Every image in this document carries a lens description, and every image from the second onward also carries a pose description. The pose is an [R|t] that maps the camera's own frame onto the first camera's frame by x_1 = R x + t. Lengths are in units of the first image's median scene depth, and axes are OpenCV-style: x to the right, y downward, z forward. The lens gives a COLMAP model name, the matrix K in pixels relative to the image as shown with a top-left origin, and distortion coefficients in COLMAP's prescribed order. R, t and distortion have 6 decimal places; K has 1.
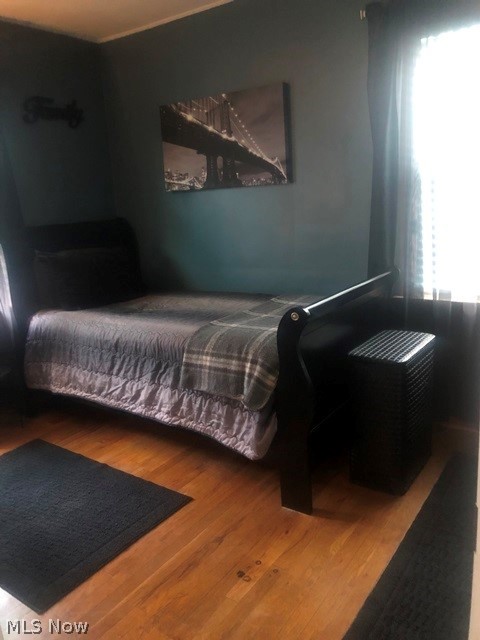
lens RADIAL K [[516.5, 0, 240.0], [0, 516.5, 320.0], [0, 0, 1]] dist [0.010090, 0.003321]
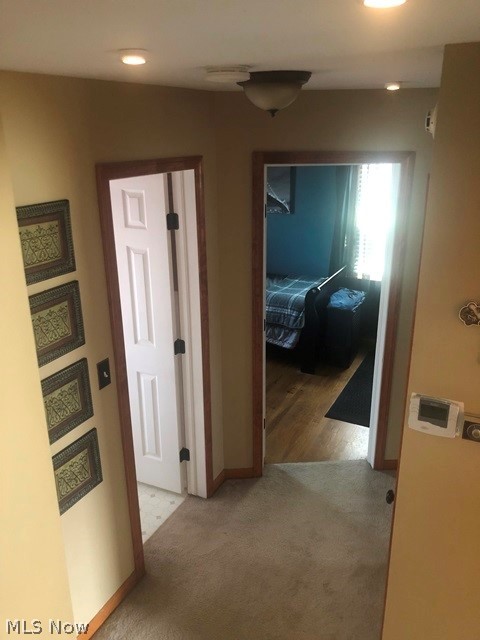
lens RADIAL K [[516.5, 0, 240.0], [0, 516.5, 320.0], [0, 0, 1]] dist [0.010090, 0.003321]
pose [[0.990450, -0.011223, 0.137414, -0.445609], [-0.002986, 0.994702, 0.102759, -0.092477], [-0.137839, -0.102188, 0.985169, -1.102124]]
